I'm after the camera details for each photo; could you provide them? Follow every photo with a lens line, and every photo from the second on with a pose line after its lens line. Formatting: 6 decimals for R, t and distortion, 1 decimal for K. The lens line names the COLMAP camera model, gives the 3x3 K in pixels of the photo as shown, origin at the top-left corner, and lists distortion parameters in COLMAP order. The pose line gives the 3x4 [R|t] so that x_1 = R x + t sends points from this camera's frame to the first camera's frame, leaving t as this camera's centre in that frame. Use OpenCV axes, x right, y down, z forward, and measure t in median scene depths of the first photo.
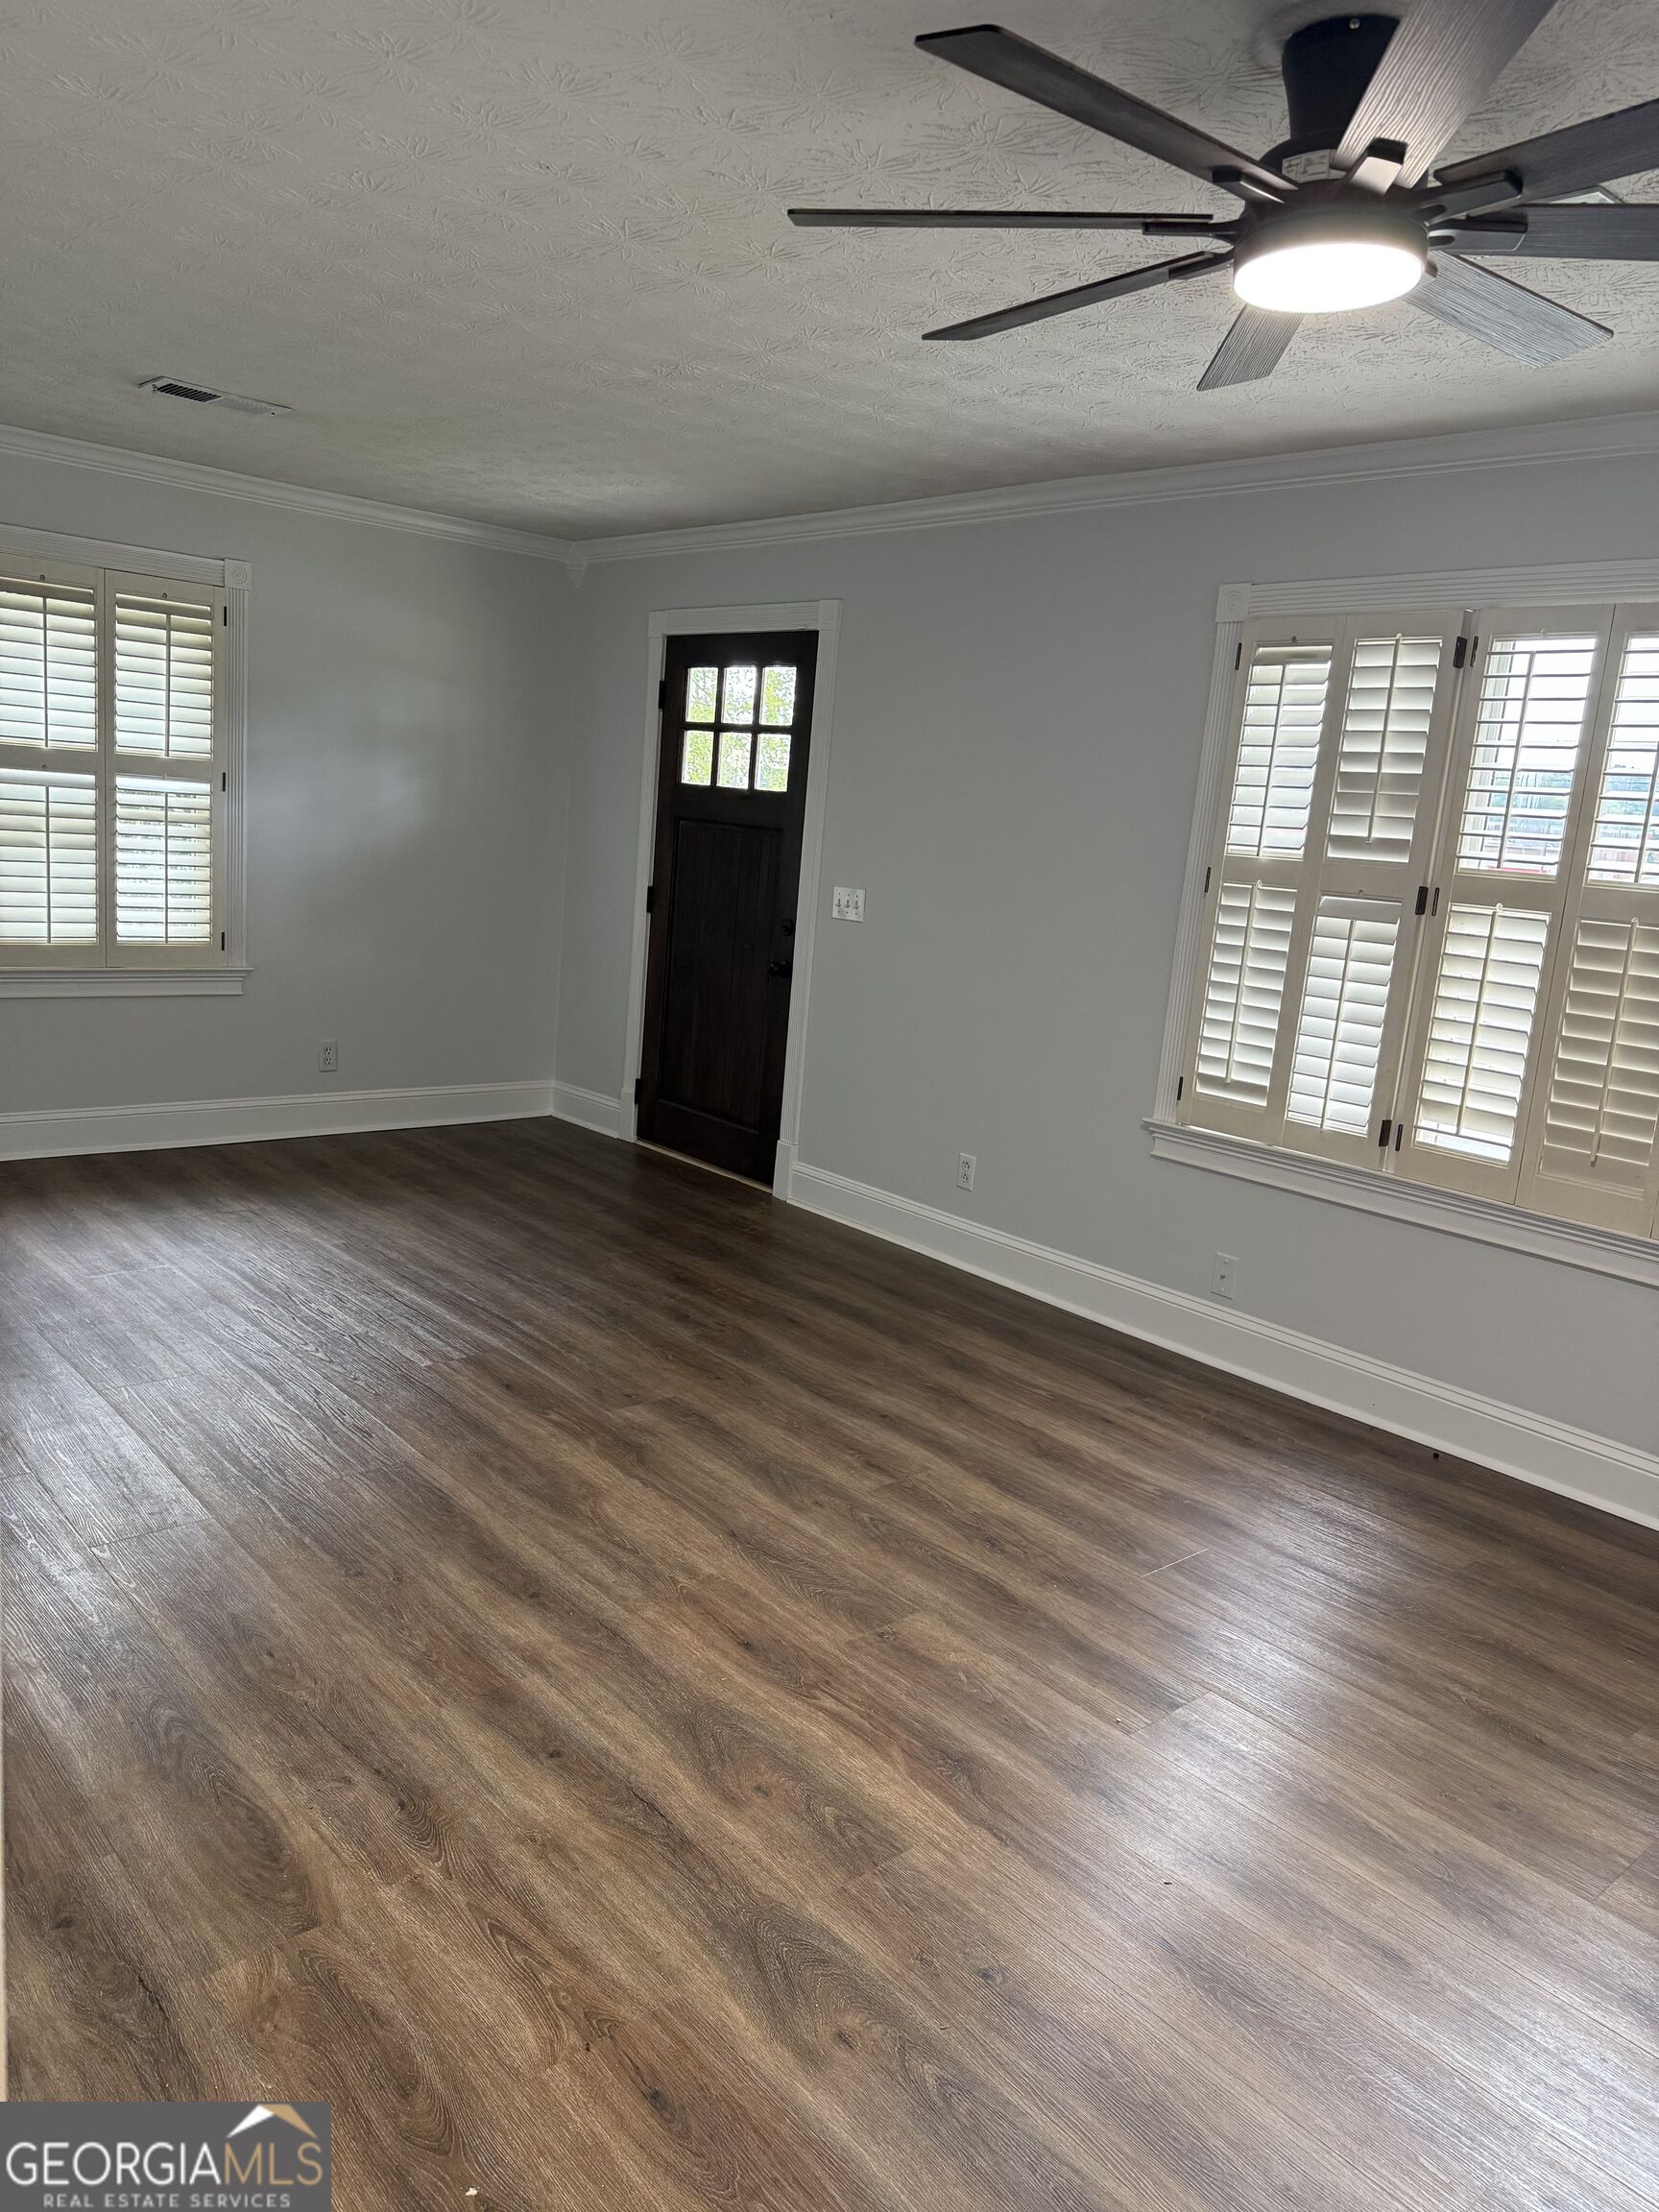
lens RADIAL K [[1533.5, 0, 821.7], [0, 1533.5, 1100.2], [0, 0, 1]] dist [0.161442, -0.328251]
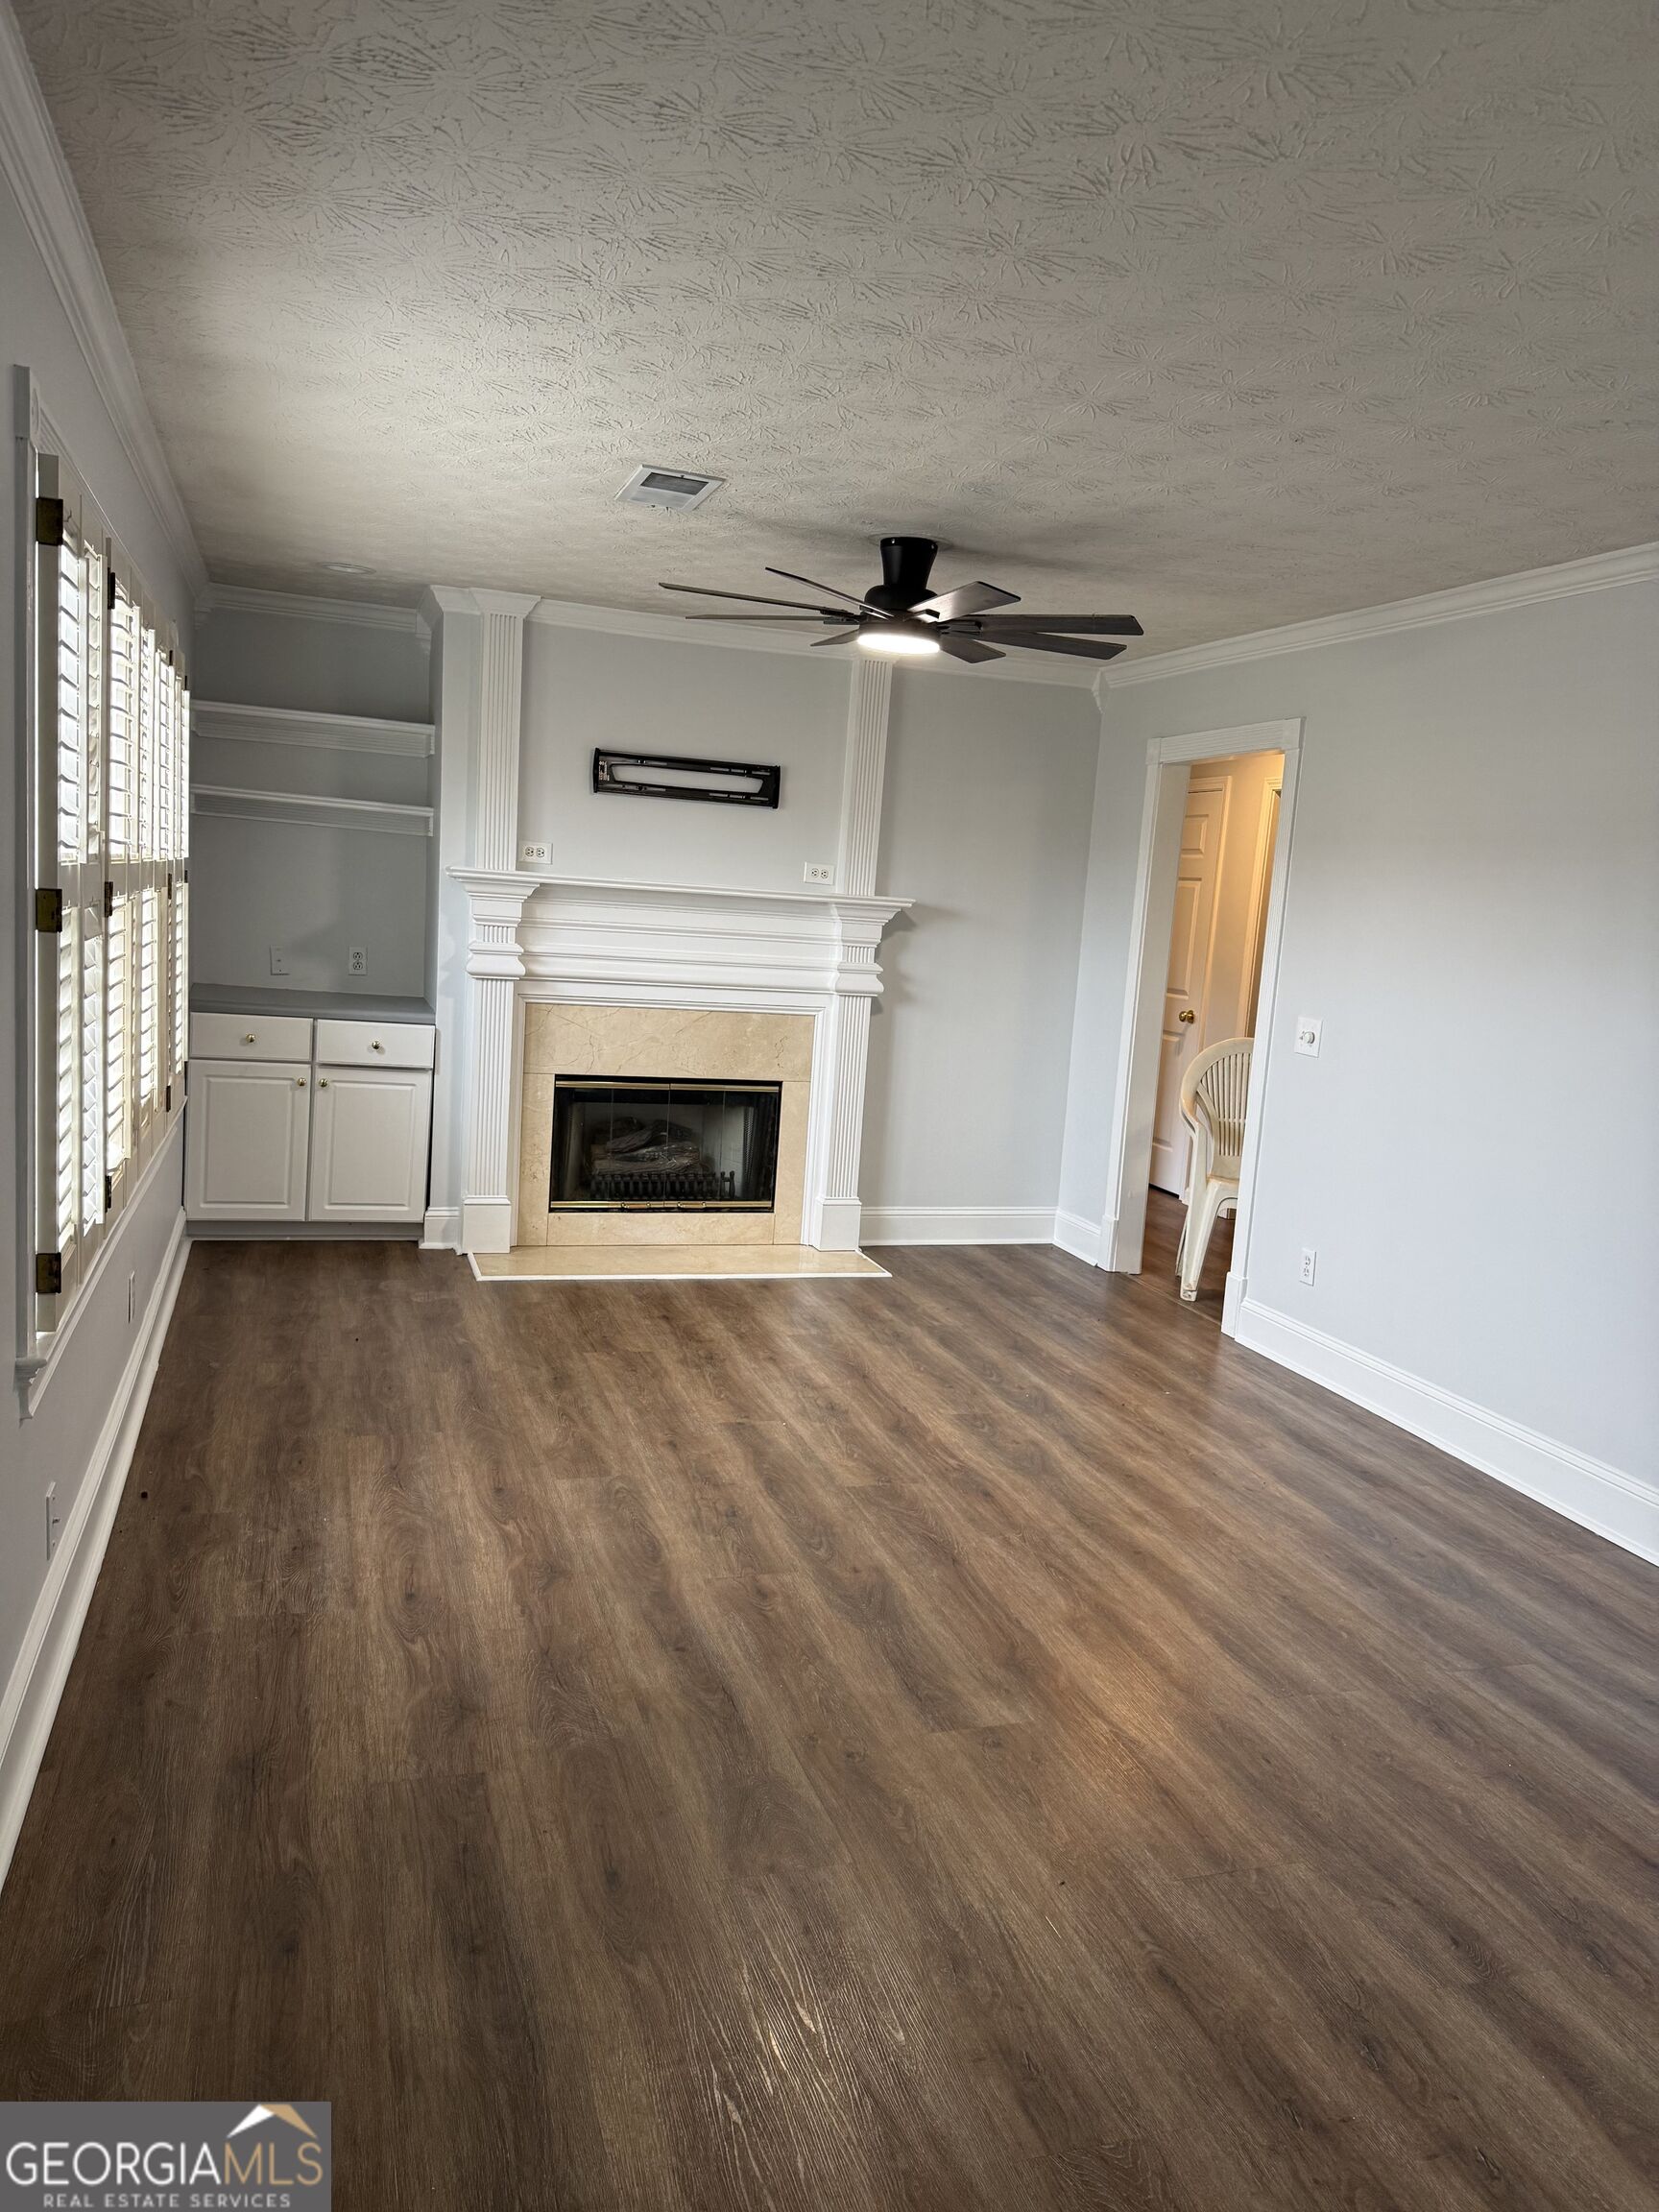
lens RADIAL K [[1533.5, 0, 821.7], [0, 1533.5, 1100.2], [0, 0, 1]] dist [0.161442, -0.328251]
pose [[-0.909297, -0.194475, 0.367910, -0.310011], [-0.066905, 0.940904, 0.331999, -0.383184], [-0.410734, 0.277270, -0.868573, 1.887036]]
